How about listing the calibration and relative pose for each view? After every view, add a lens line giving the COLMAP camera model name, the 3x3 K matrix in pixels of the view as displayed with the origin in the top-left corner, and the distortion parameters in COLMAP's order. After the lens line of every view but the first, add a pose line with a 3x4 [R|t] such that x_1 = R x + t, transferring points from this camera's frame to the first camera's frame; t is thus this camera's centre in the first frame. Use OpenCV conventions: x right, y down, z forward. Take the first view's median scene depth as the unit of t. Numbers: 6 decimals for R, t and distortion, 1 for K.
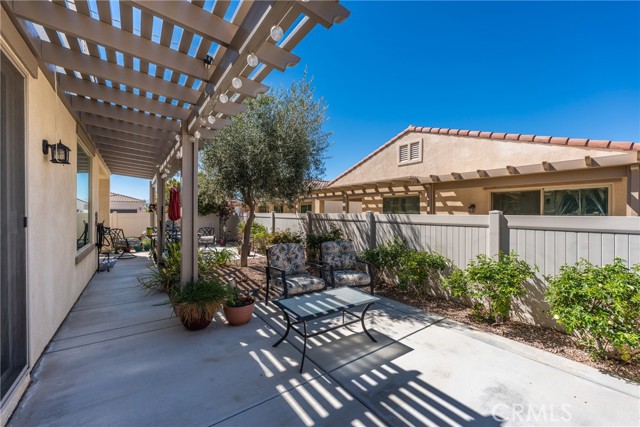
lens RADIAL K [[257.0, 0, 318.4], [0, 257.0, 211.9], [0, 0, 1]] dist [-0.007254, 0.000187]
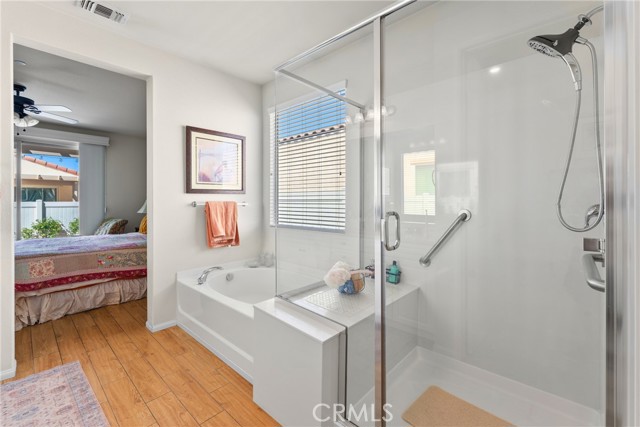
lens RADIAL K [[272.5, 0, 324.0], [0, 272.5, 200.8], [0, 0, 1]] dist [-0.000399, -0.002028]
pose [[-0.200189, -0.005078, 0.979744, -1.570843], [-0.002129, 0.999986, 0.004748, -0.008937], [-0.979755, -0.001136, -0.200197, -0.715820]]
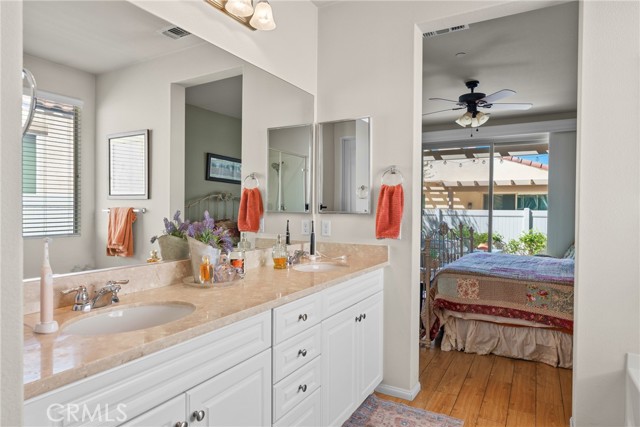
lens RADIAL K [[380.9, 0, 316.0], [0, 380.9, 214.0], [0, 0, 1]] dist [-0.006058, 0.004383]
pose [[0.919464, -0.003641, 0.393157, -1.411591], [-0.004537, 0.999792, 0.019870, -0.008145], [-0.393148, -0.020053, 0.919257, -0.762969]]
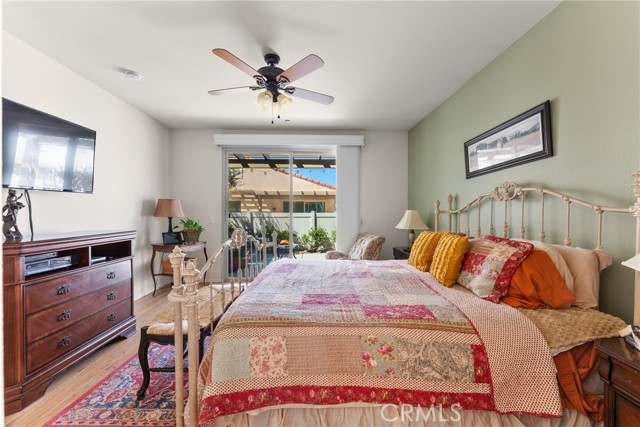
lens RADIAL K [[257.0, 0, 315.5], [0, 257.0, 212.2], [0, 0, 1]] dist [-0.007254, 0.000187]
pose [[0.584797, -0.006074, 0.811157, -1.076624], [0.003555, 0.999982, 0.004925, -0.004333], [-0.811172, 0.000003, 0.584808, -0.437329]]
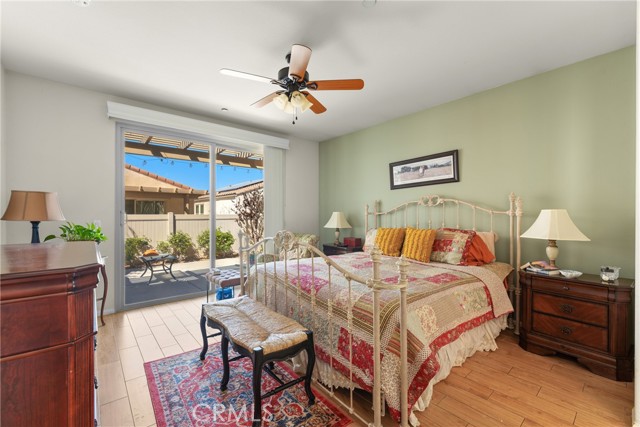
lens RADIAL K [[272.5, 0, 318.7], [0, 272.5, 213.8], [0, 0, 1]] dist [-0.000399, -0.002028]
pose [[-0.059974, -0.006968, 0.998176, -1.249499], [-0.000031, 0.999976, 0.006979, -0.005954], [-0.998200, 0.000388, -0.059972, -0.094552]]
